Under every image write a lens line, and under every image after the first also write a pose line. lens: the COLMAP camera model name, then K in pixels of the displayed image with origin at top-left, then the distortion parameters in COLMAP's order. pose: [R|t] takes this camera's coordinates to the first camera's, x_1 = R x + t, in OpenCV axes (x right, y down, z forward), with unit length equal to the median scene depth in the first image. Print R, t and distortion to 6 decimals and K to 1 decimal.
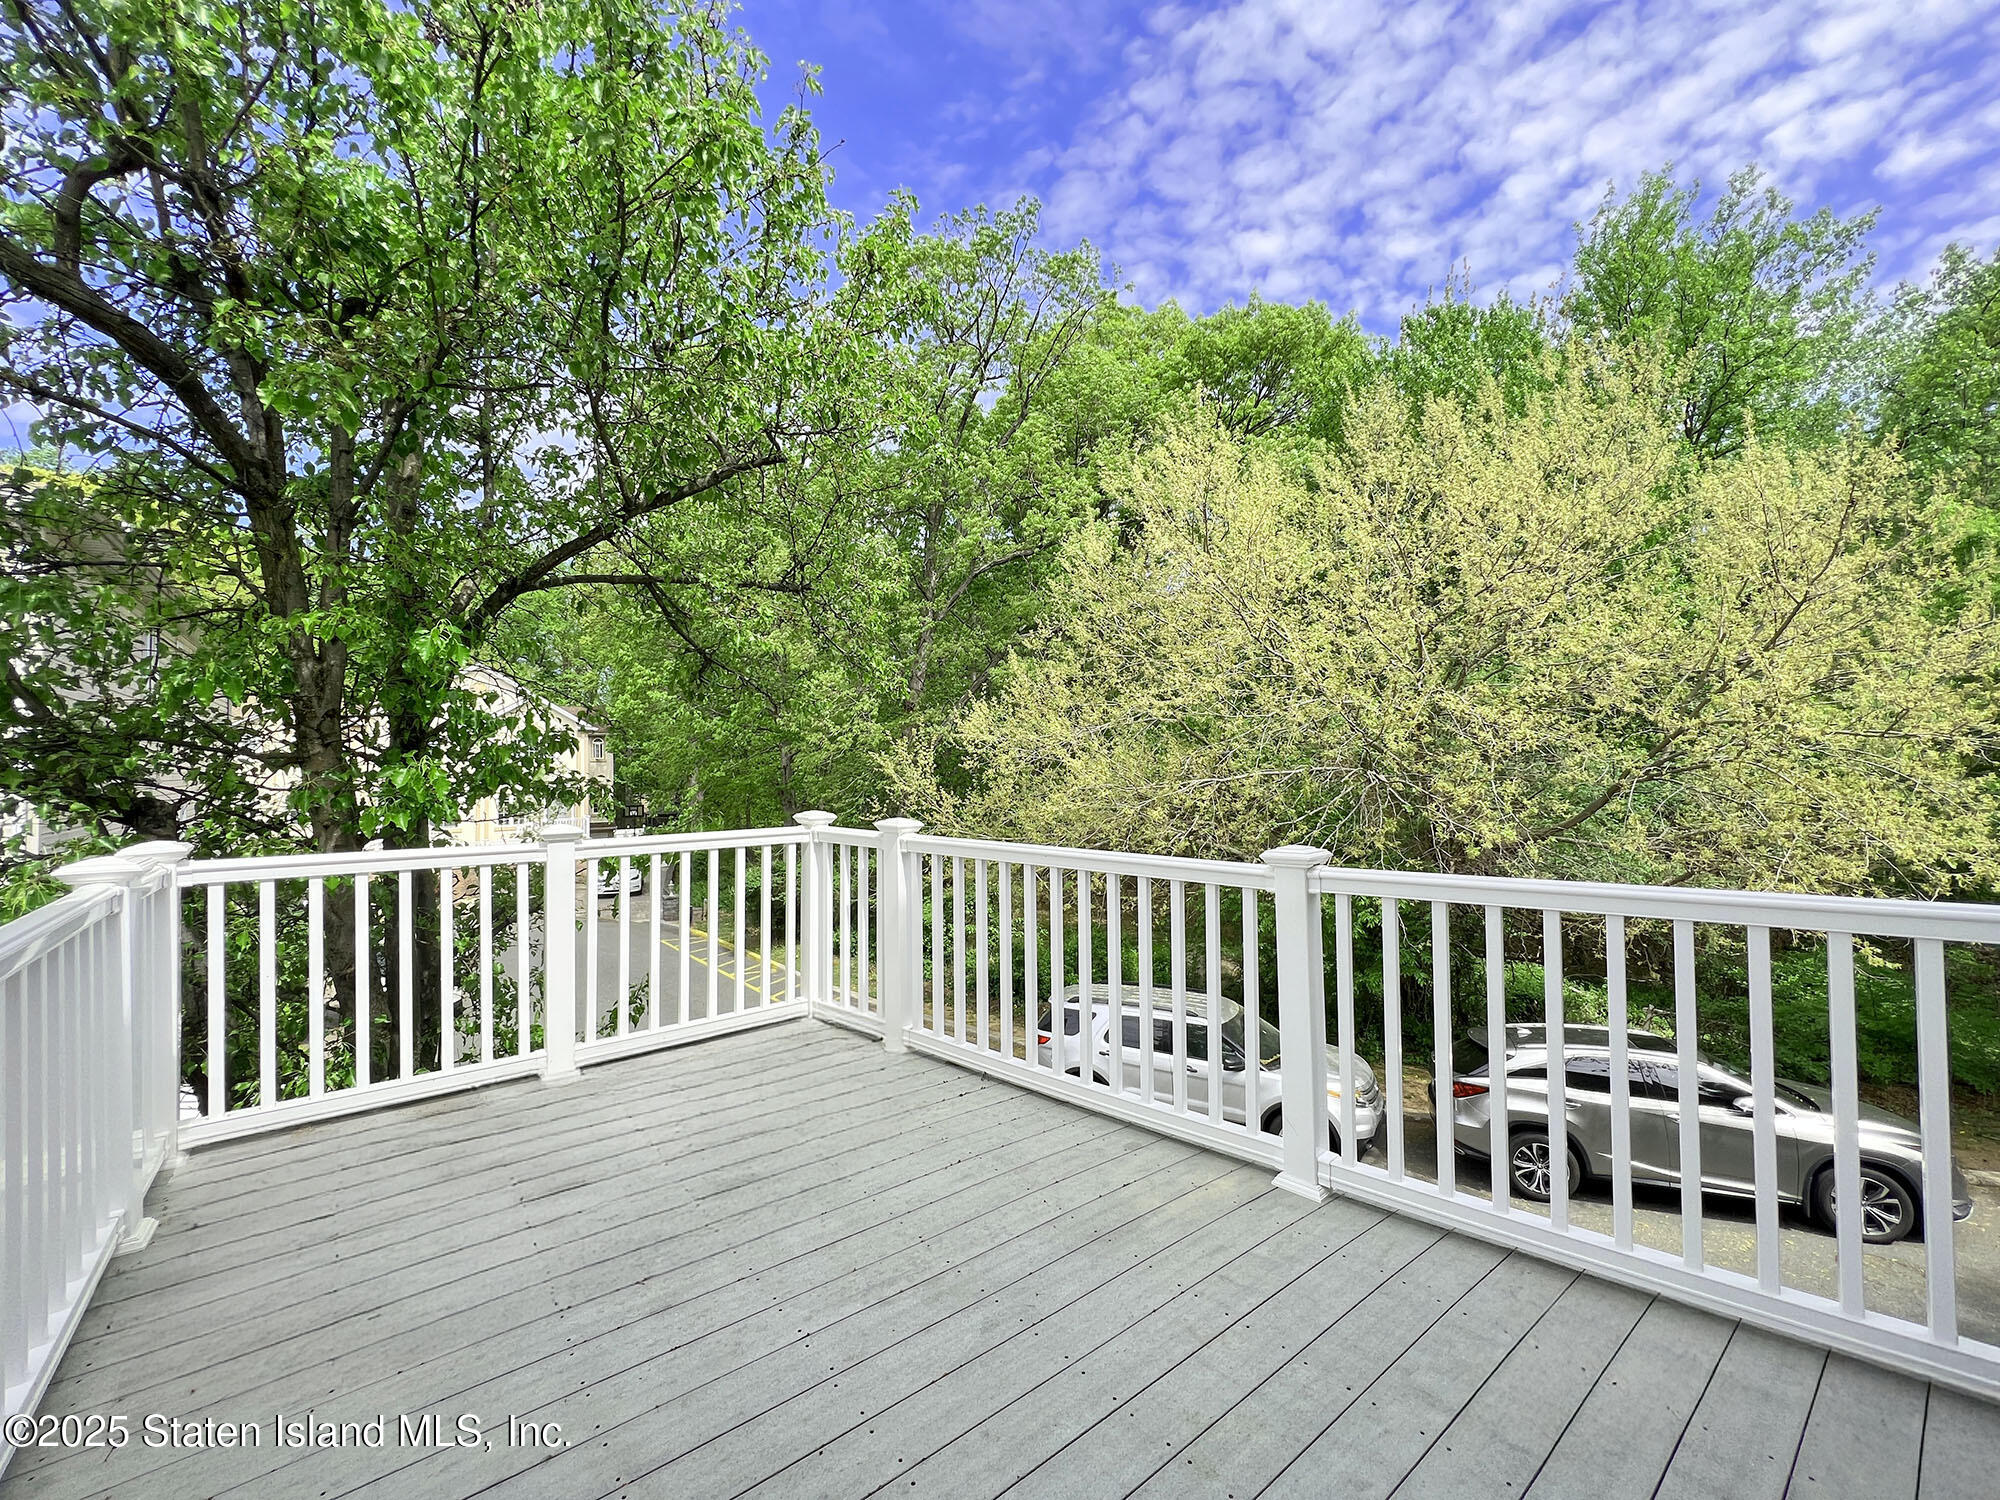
lens RADIAL K [[801.3, 0, 998.2], [0, 801.3, 759.6], [0, 0, 1]] dist [0.001074, -0.000478]
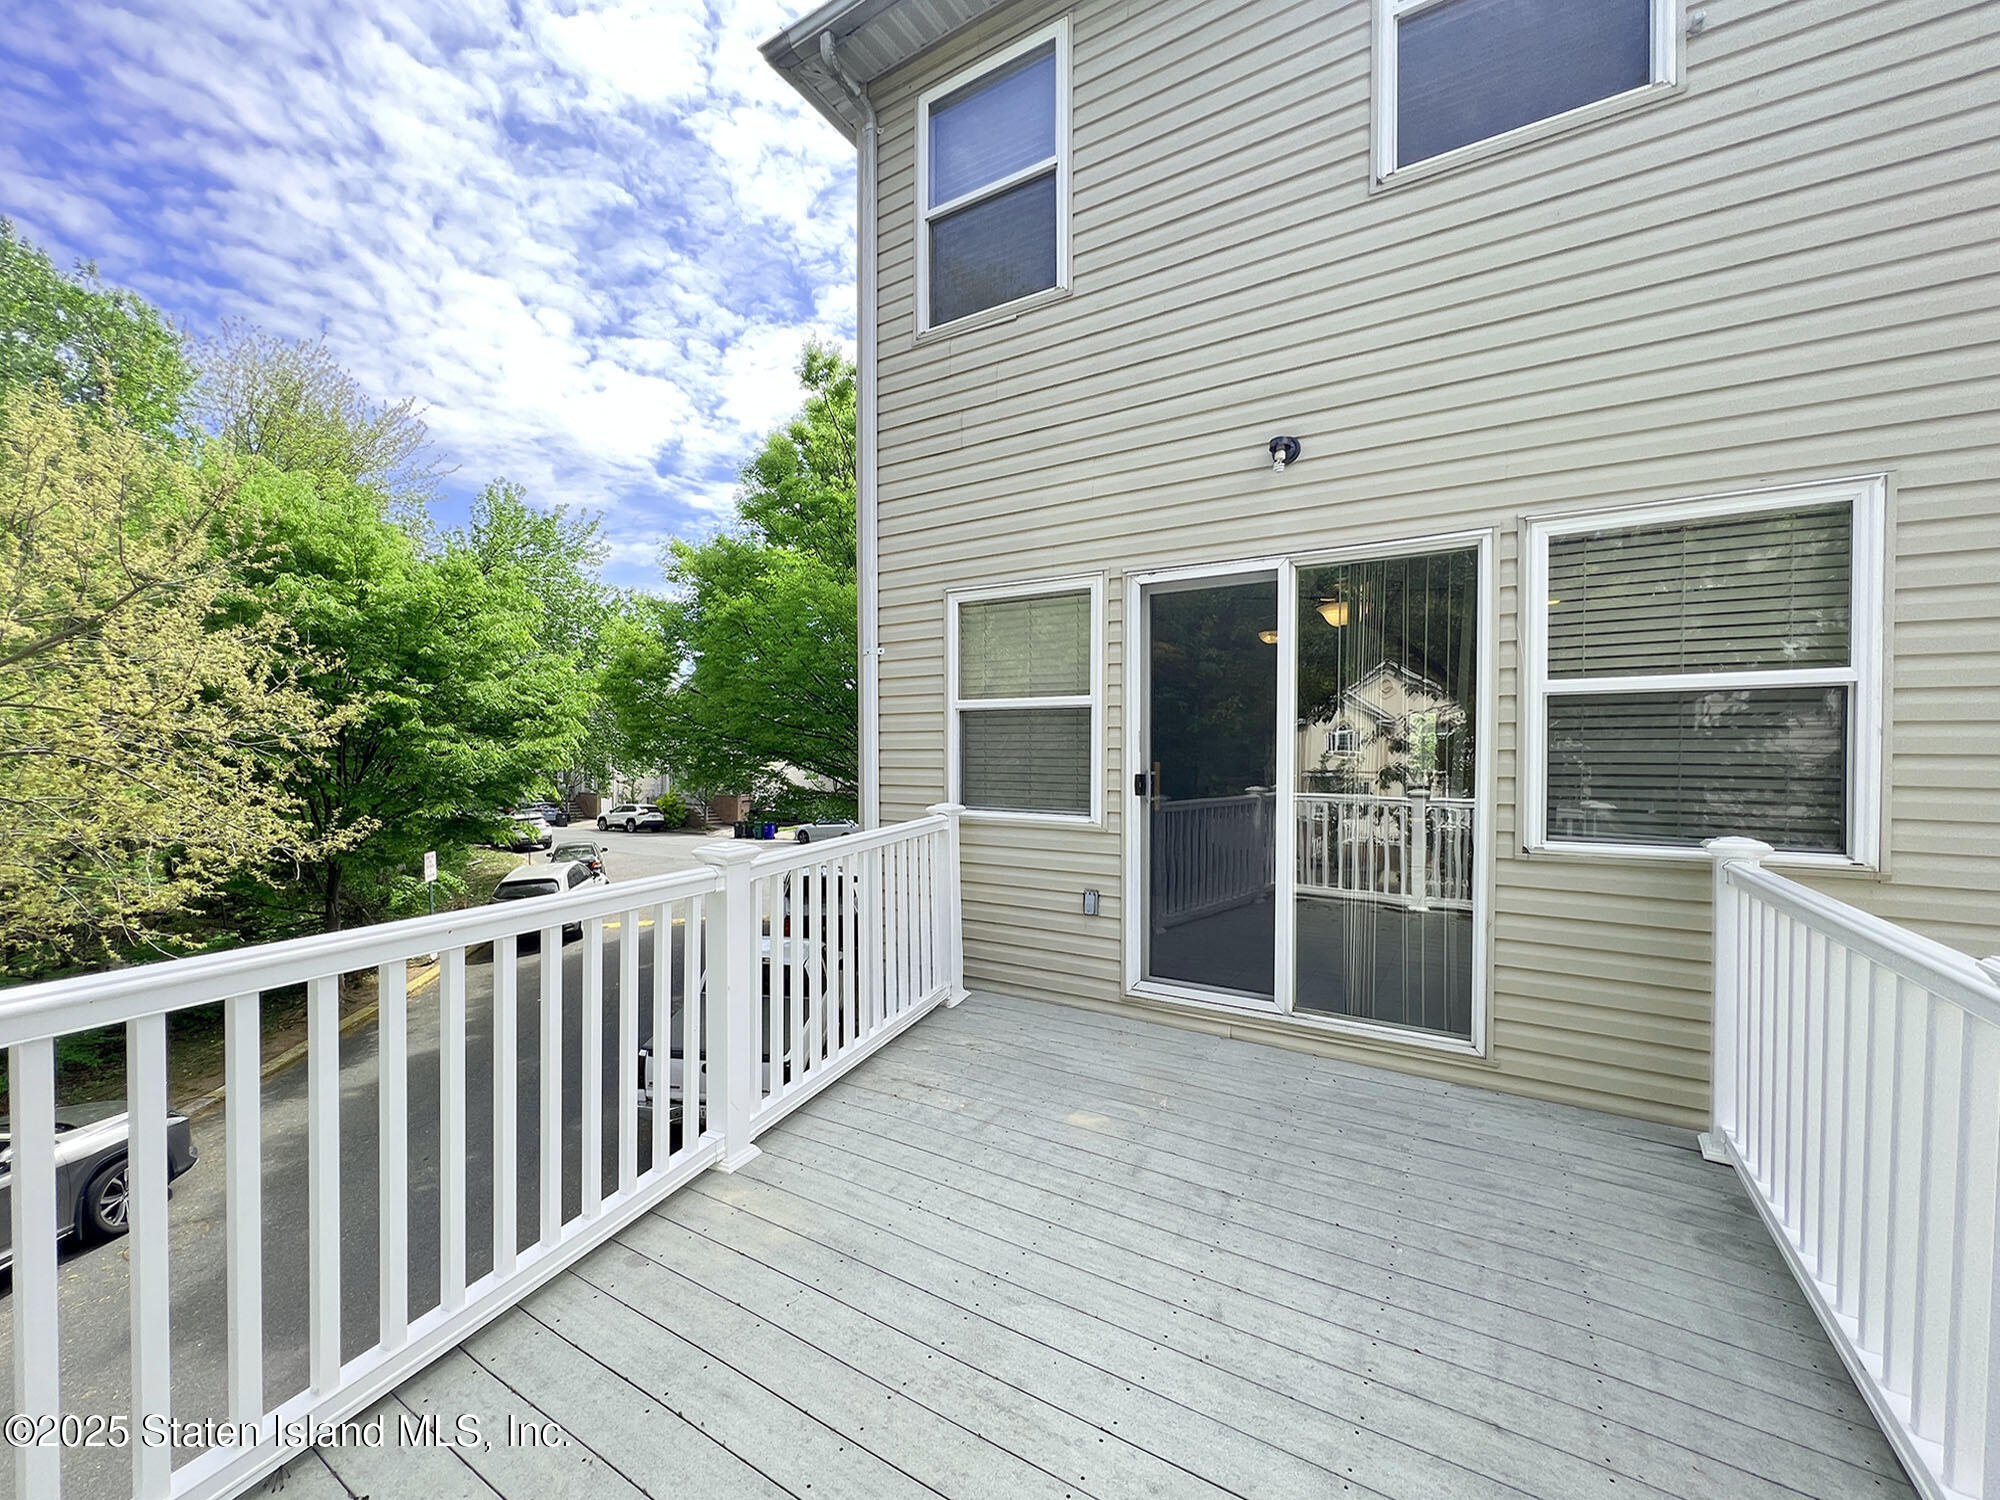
lens RADIAL K [[801.3, 0, 1003.1], [0, 801.3, 756.9], [0, 0, 1]] dist [0.001074, -0.000478]
pose [[-0.328385, -0.004877, 0.944531, -0.909398], [-0.009172, 0.999956, 0.001974, -0.011076], [-0.944499, -0.008015, -0.328416, 1.242202]]
